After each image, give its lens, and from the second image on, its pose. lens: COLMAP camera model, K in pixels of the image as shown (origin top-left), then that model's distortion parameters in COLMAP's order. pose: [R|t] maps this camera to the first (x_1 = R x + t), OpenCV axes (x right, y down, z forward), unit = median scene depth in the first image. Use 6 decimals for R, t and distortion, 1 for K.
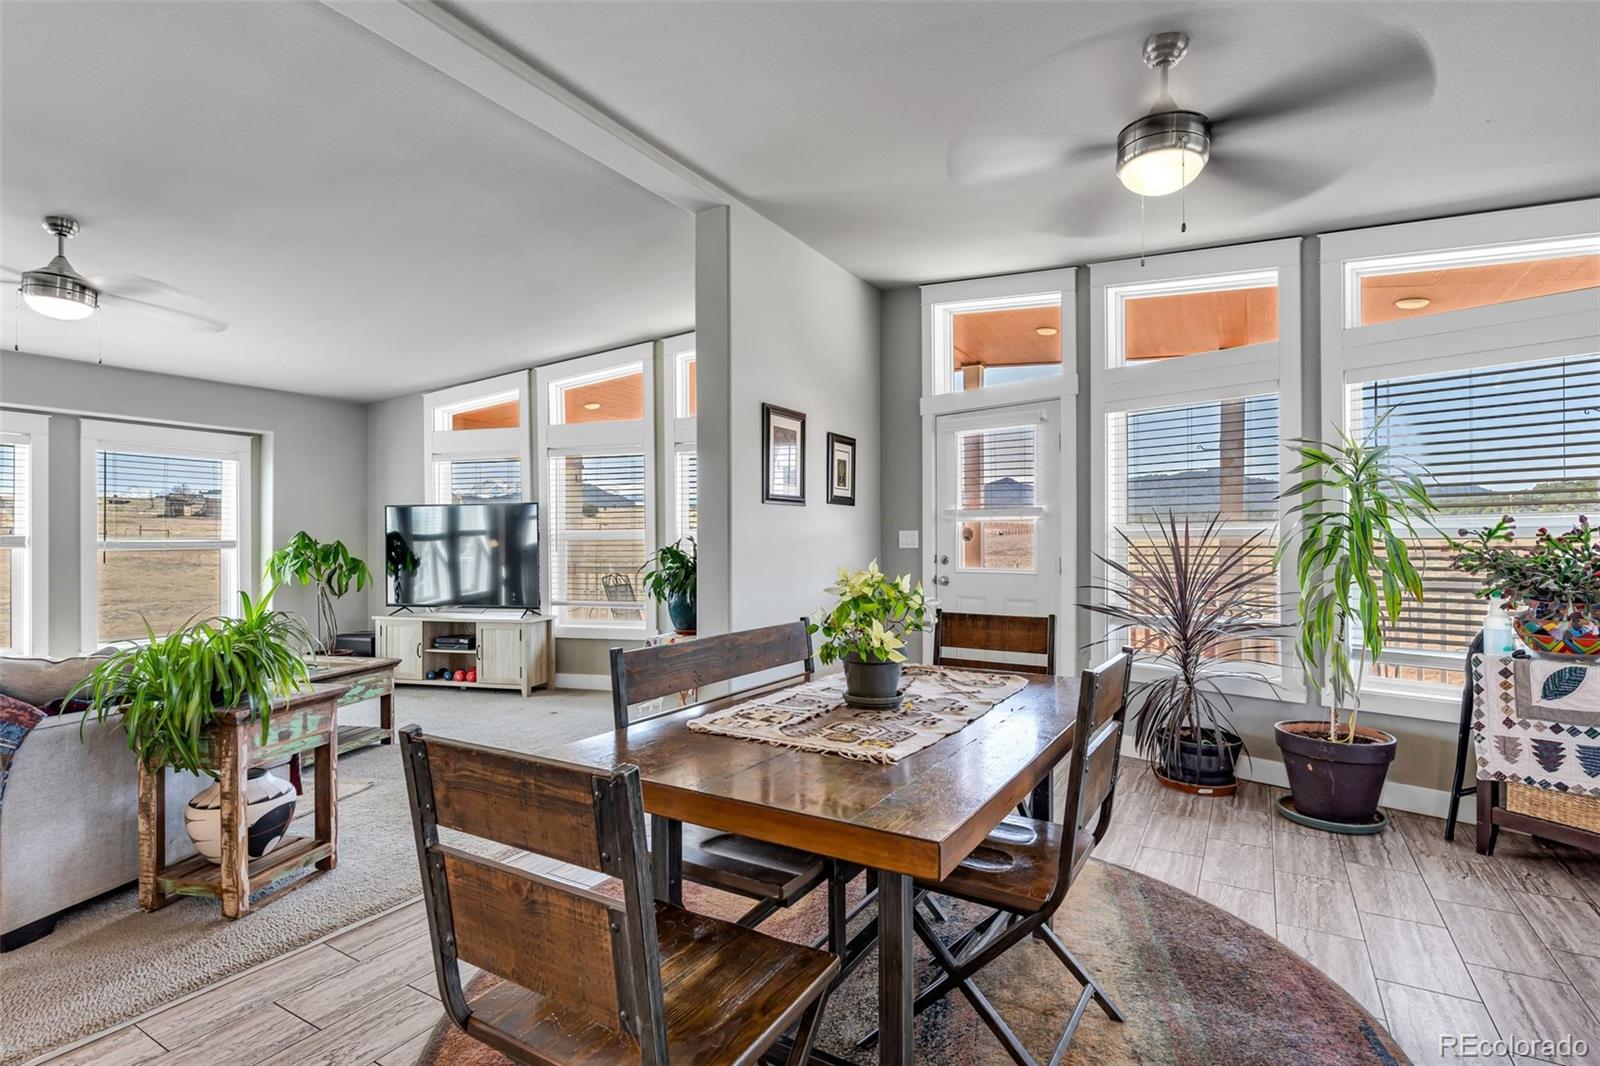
lens RADIAL K [[785.0, 0, 798.3], [0, 785.0, 534.4], [0, 0, 1]] dist [-0.001291, -0.000271]
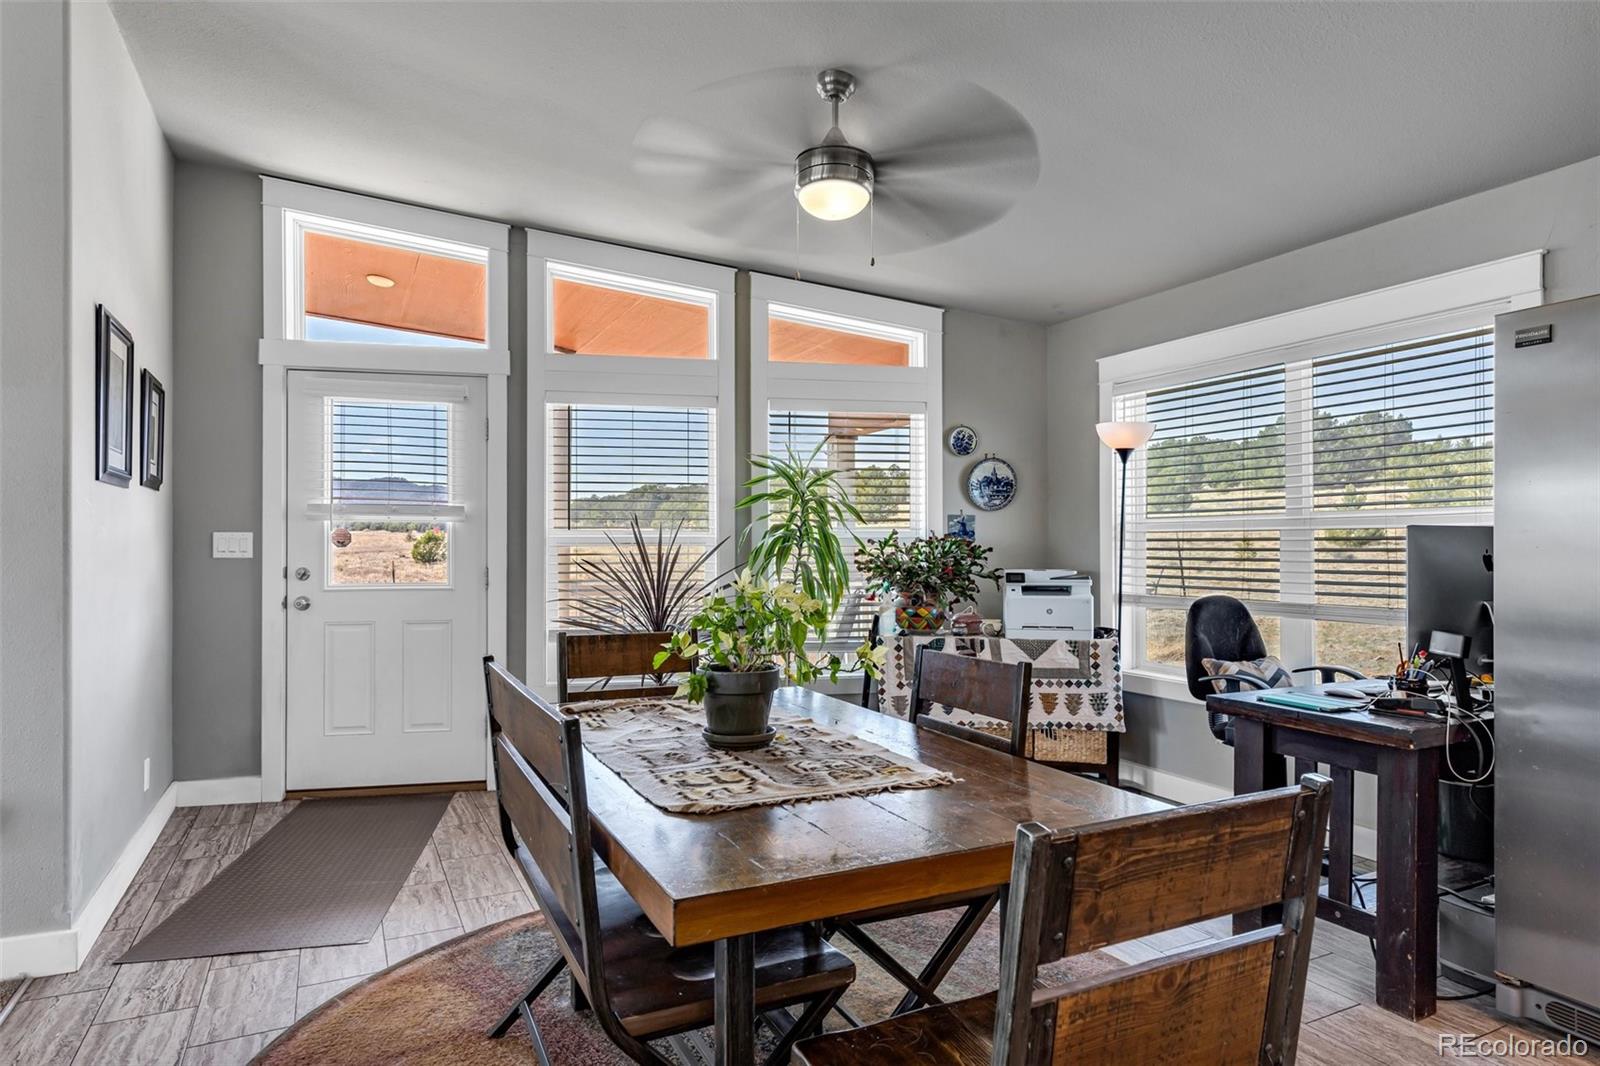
lens RADIAL K [[922.6, 0, 804.2], [0, 922.6, 540.3], [0, 0, 1]] dist [0.009906, 0.000503]
pose [[0.540675, 0.008136, 0.841193, -0.316913], [-0.008658, 0.999954, -0.004106, 0.001704], [-0.841187, -0.005063, 0.540720, 0.186705]]
